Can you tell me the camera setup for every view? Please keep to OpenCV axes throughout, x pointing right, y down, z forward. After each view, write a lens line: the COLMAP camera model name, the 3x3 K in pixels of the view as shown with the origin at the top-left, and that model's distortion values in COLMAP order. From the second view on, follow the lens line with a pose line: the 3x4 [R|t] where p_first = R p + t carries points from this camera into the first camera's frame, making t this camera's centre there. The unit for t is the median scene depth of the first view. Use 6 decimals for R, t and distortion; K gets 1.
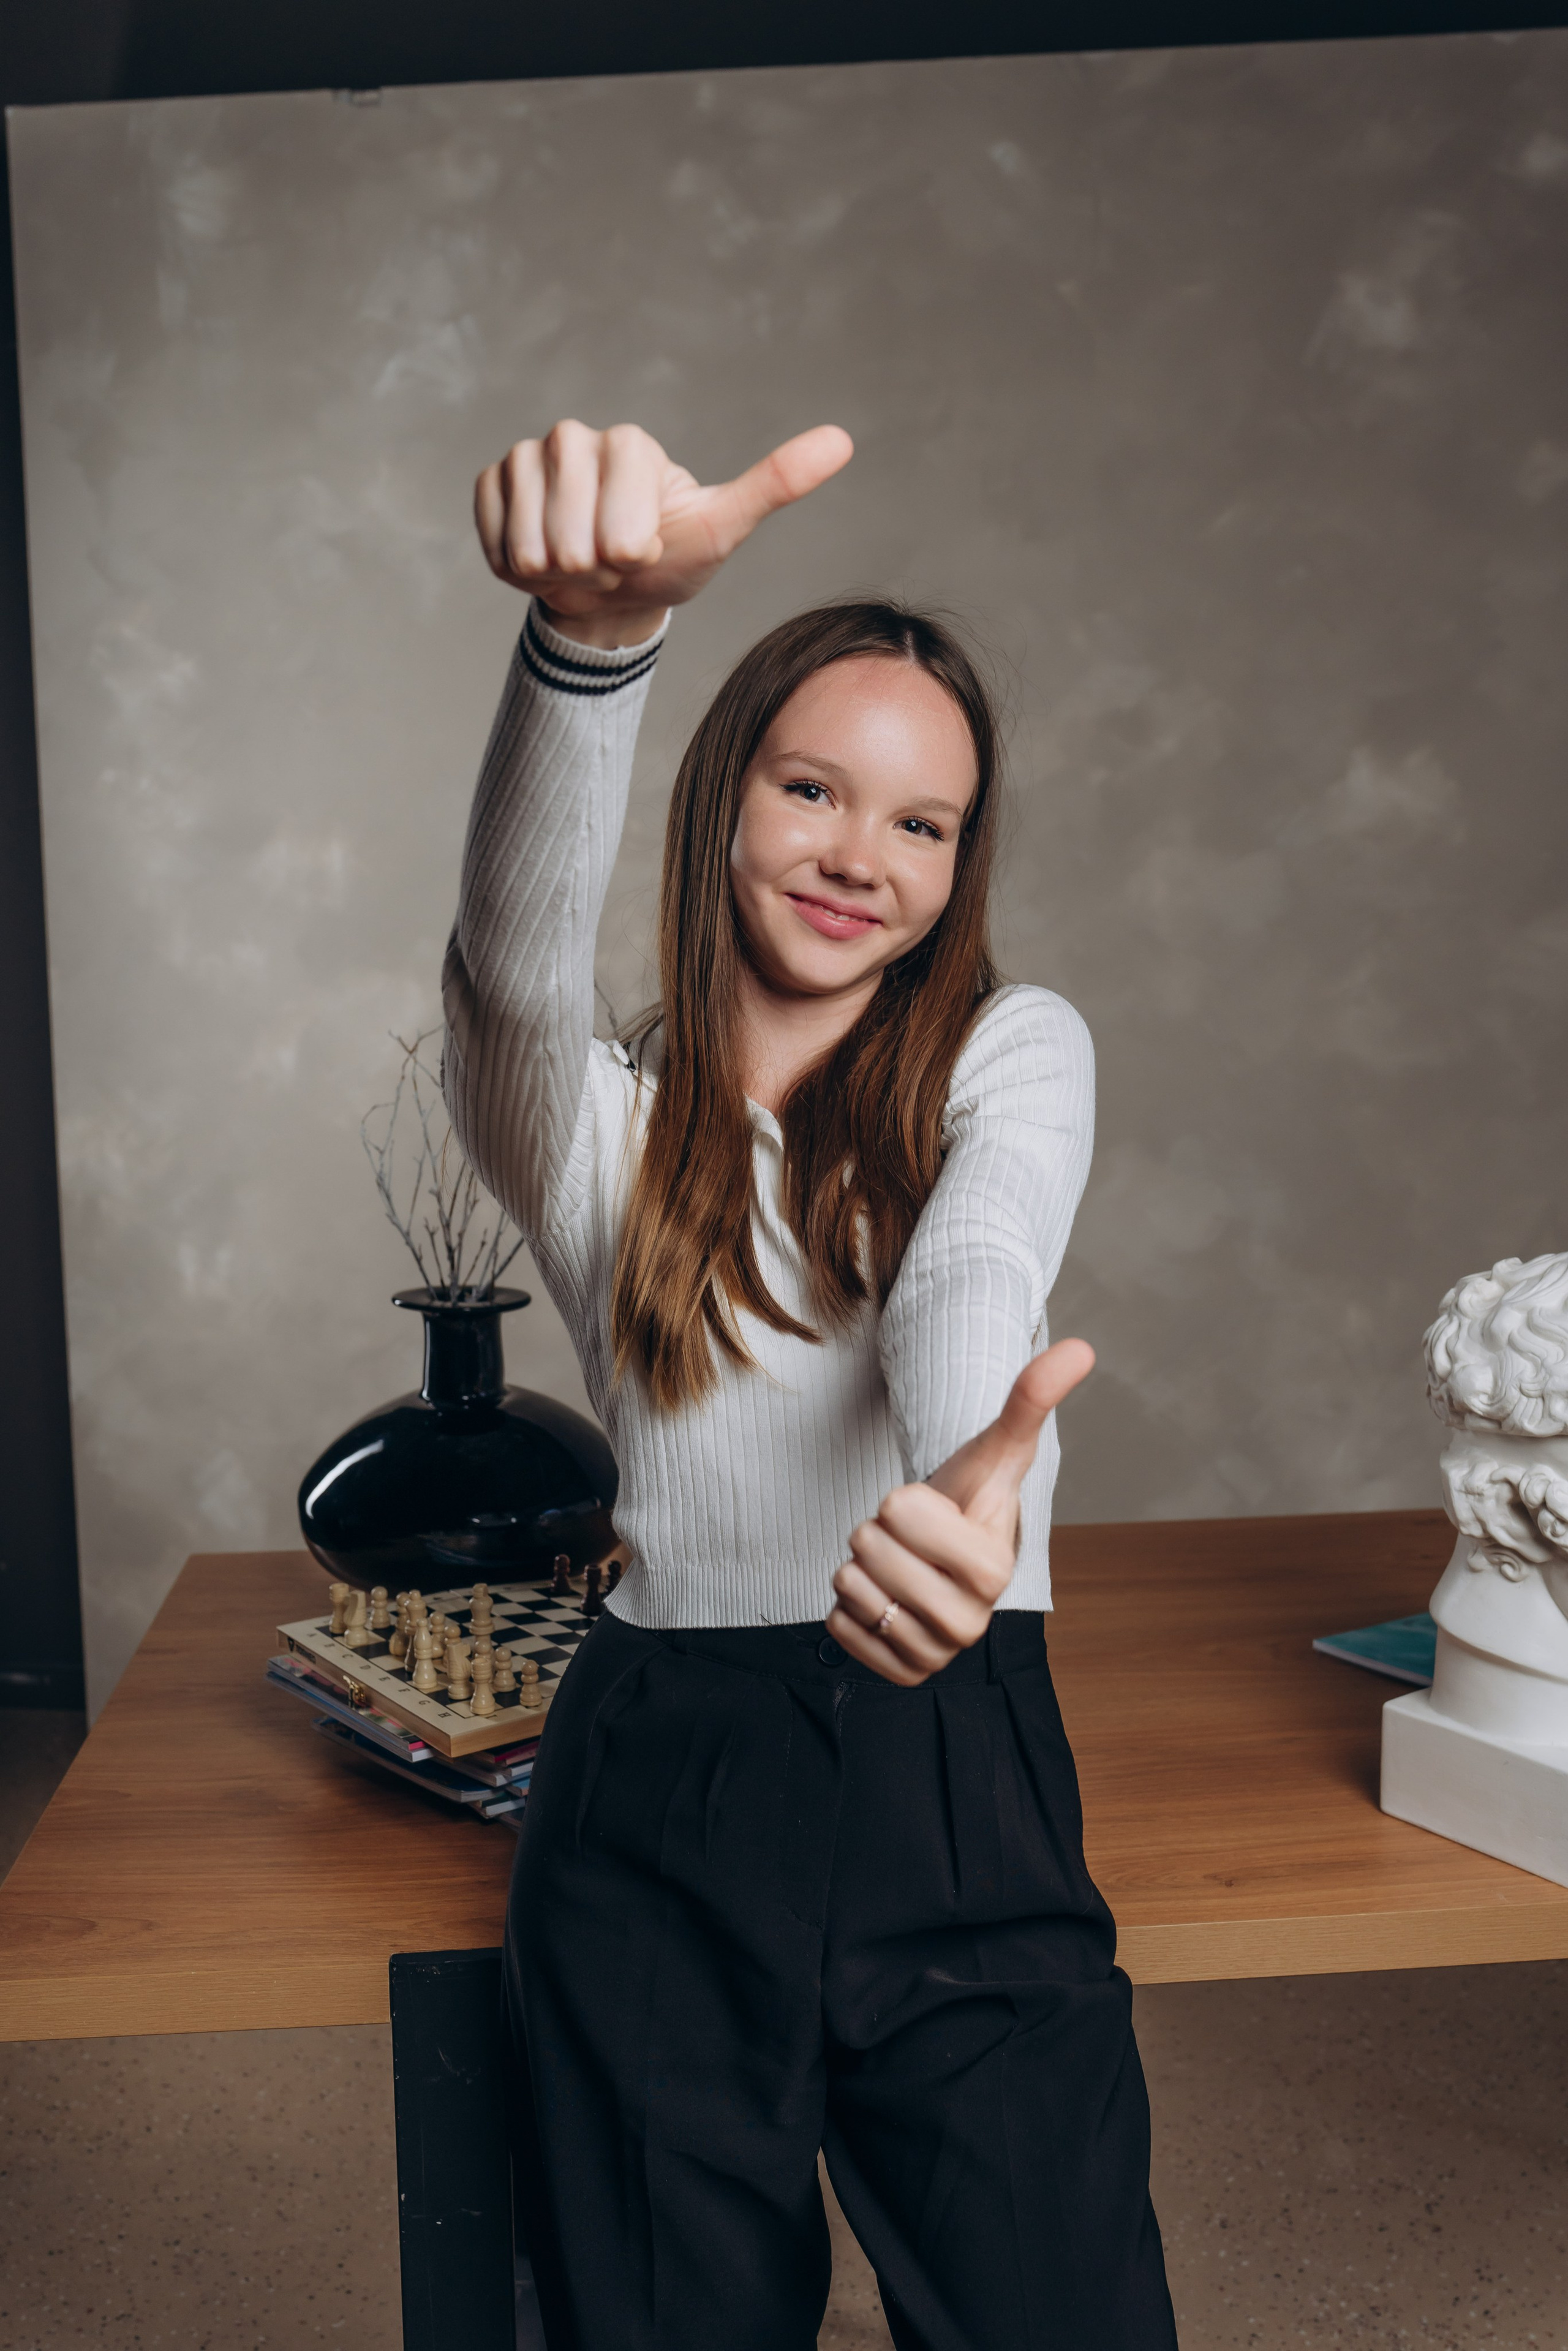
lens RADIAL K [[2357.1, 0, 809.2], [0, 2357.1, 1156.5], [0, 0, 1]] dist [-0.005380, 0.000000]
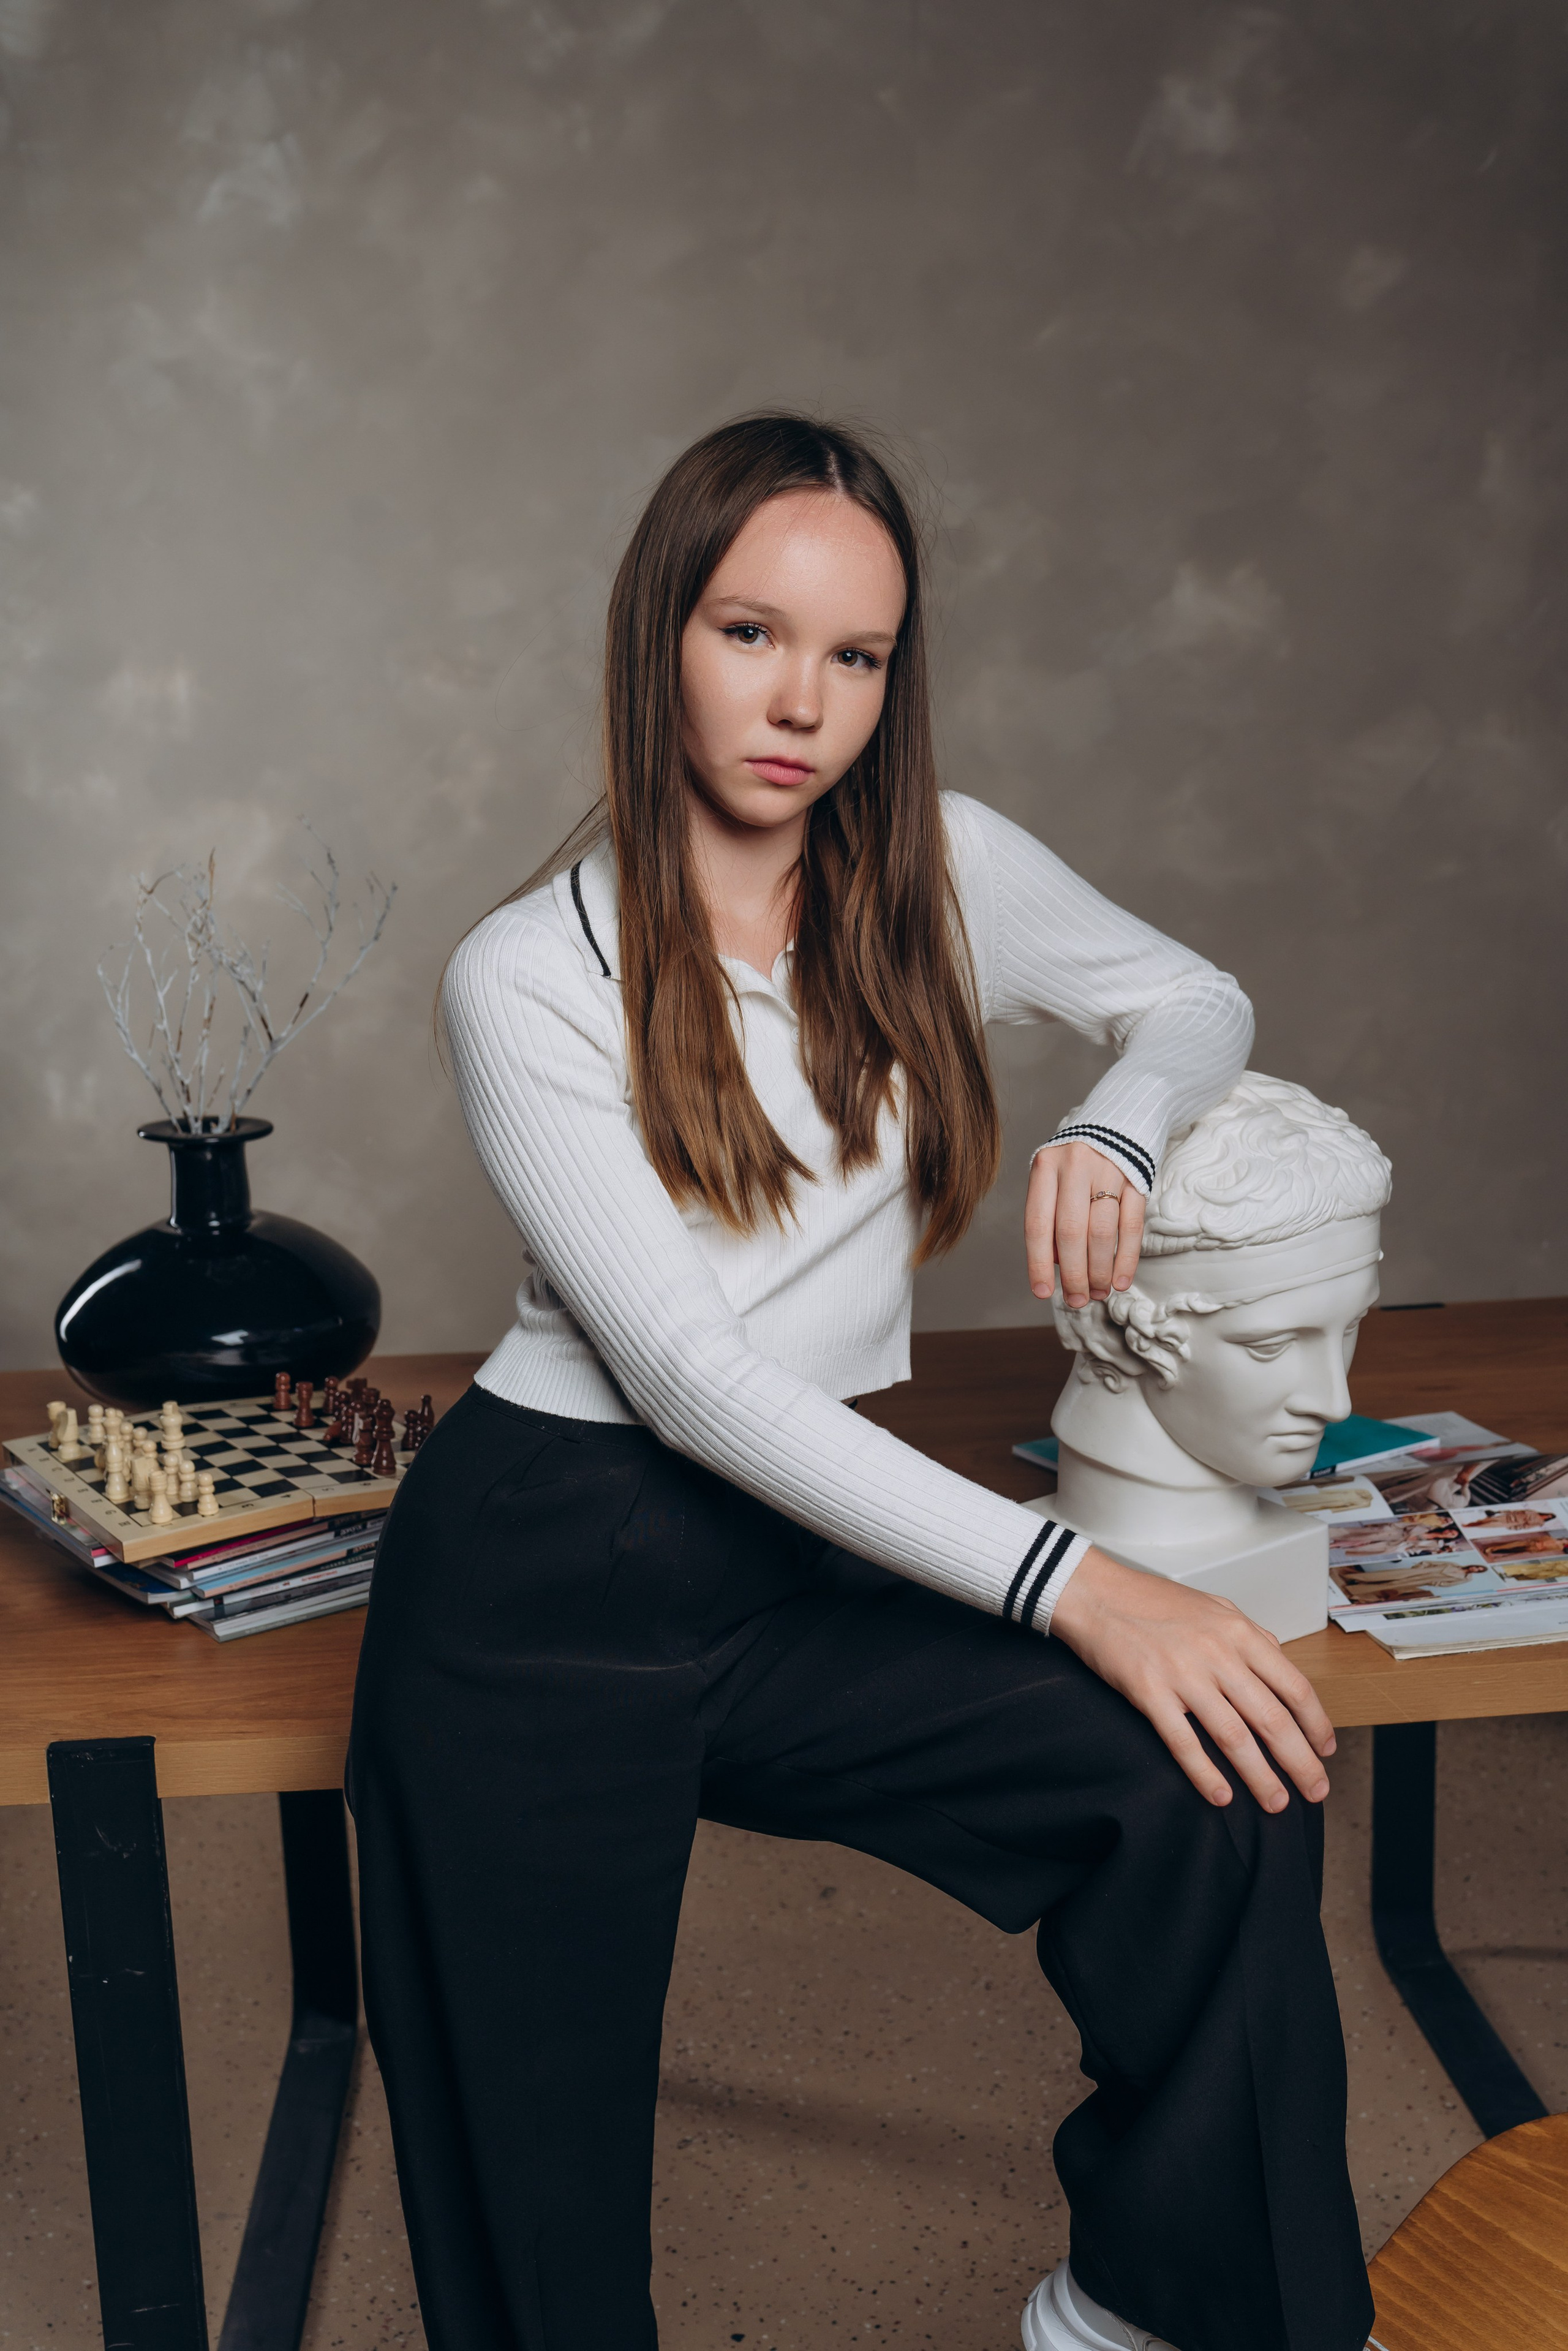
lens RADIAL K [[2357.1, 0, 789.8], [0, 2357.1, 1157.8], [0, 0, 1]] dist [-0.005380, 0.000000]
pose [[0.999814, -0.010124, -0.016445, 0.104661], [0.011460, 0.996457, 0.083321, -0.009242], [0.015544, -0.083494, 0.996387, -0.030865]]
